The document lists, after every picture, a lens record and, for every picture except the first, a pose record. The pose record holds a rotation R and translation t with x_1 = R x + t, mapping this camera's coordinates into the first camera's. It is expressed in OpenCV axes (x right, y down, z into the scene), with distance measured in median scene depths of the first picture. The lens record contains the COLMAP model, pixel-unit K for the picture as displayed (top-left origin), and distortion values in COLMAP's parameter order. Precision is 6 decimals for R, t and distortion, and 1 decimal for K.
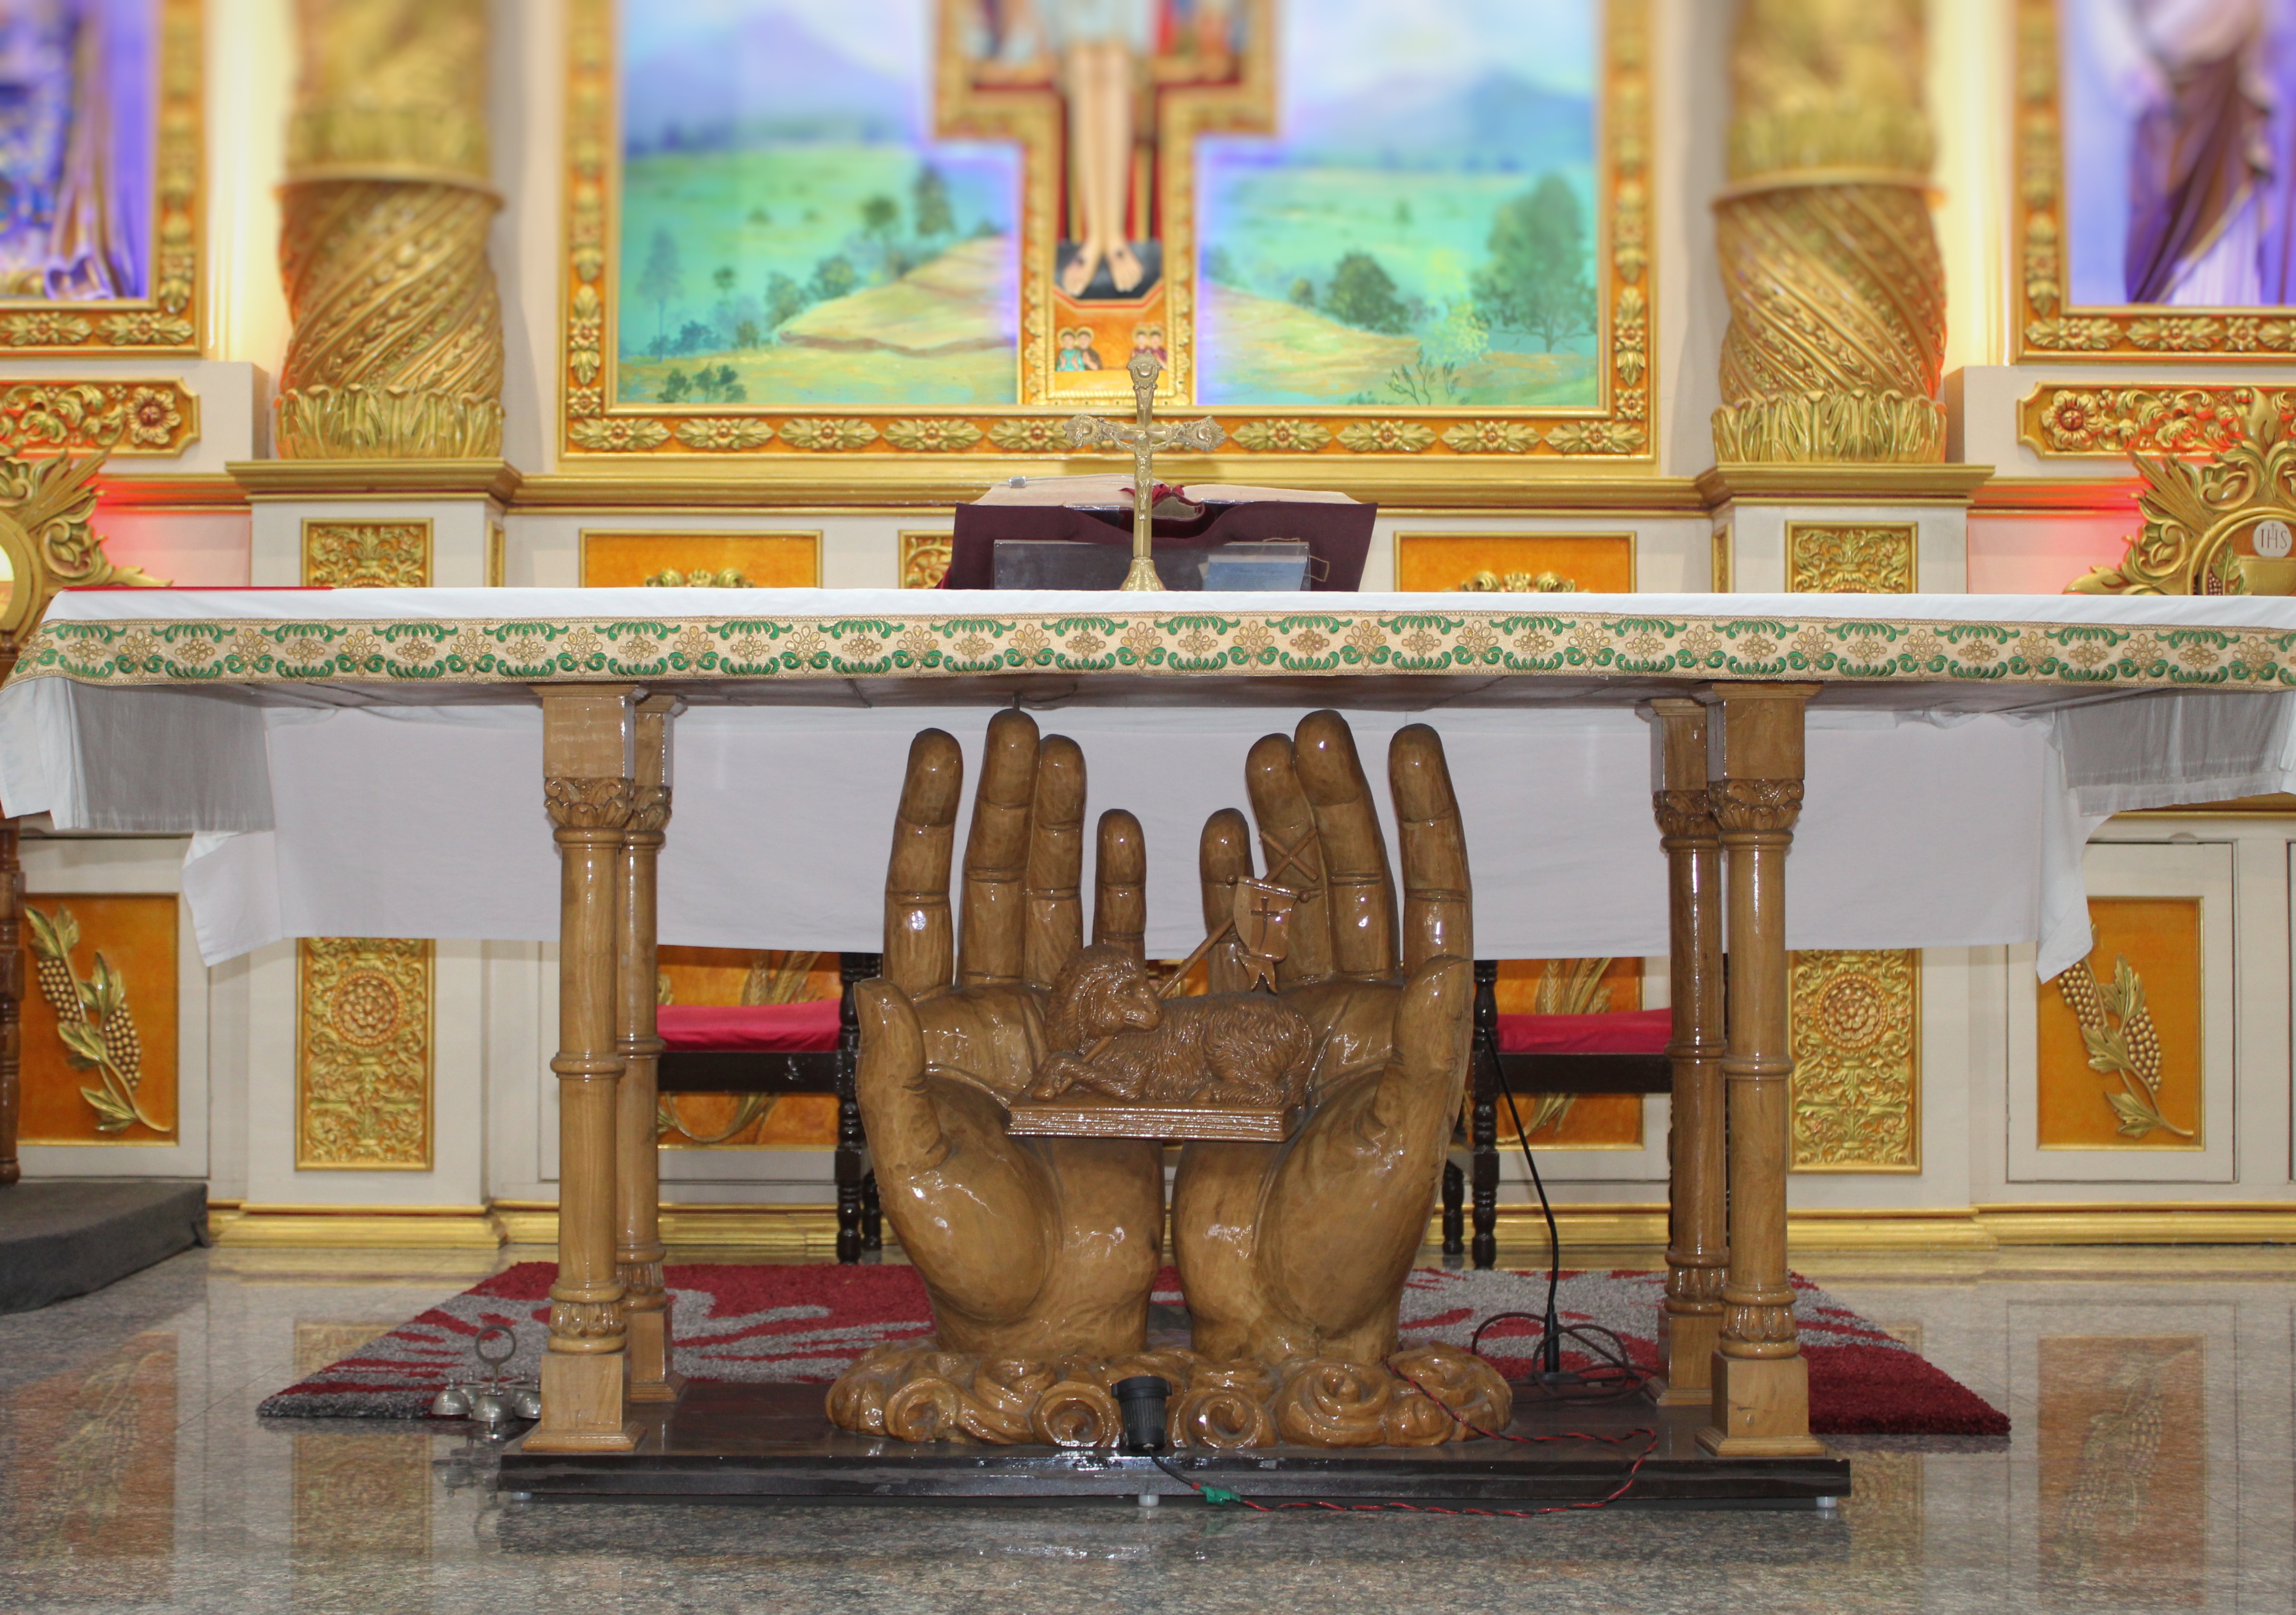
lens RADIAL K [[4055.6, 0, 1148.0], [0, 4055.6, 807.5], [0, 0, 1]] dist [-0.079207, -0.010251]
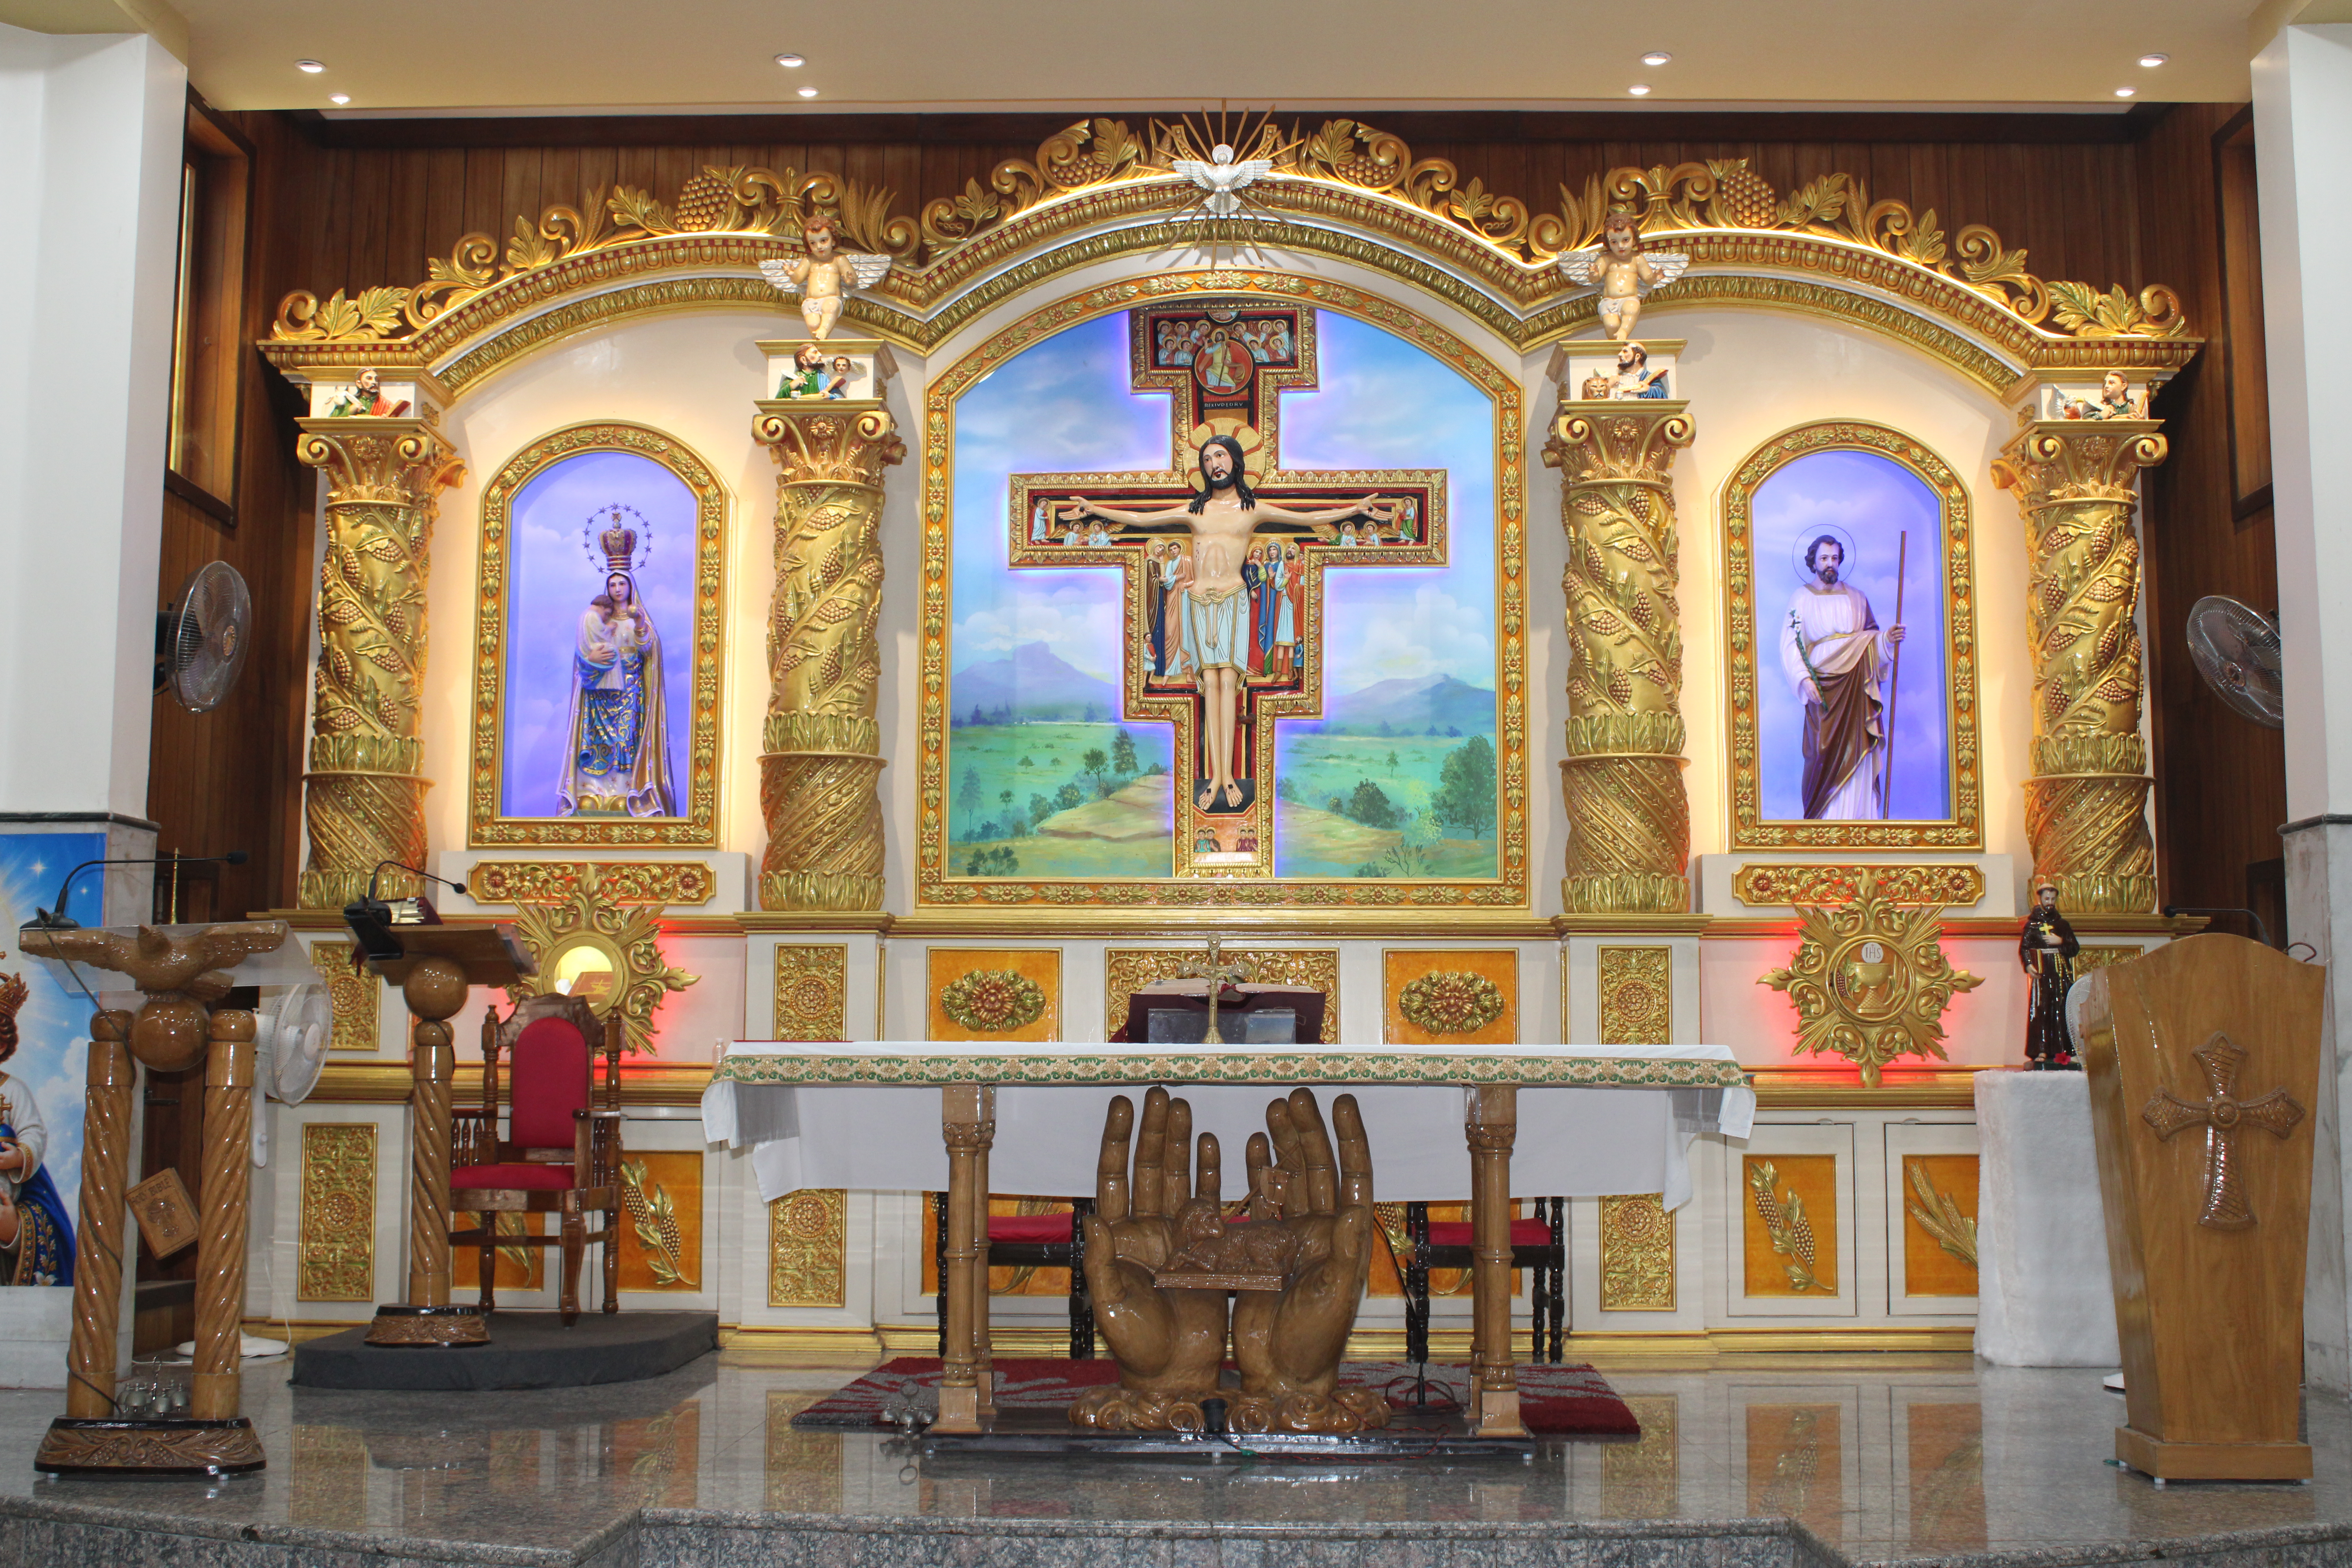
lens RADIAL K [[2753.8, 0, 1176.0], [0, 2753.8, 784.0], [0, 0, 1]] dist [-0.113386, -0.005120]
pose [[0.999347, -0.003168, -0.035999, 0.013973], [-0.000541, 0.994727, -0.102553, -0.016439], [0.036134, 0.102506, 0.994076, -0.217920]]
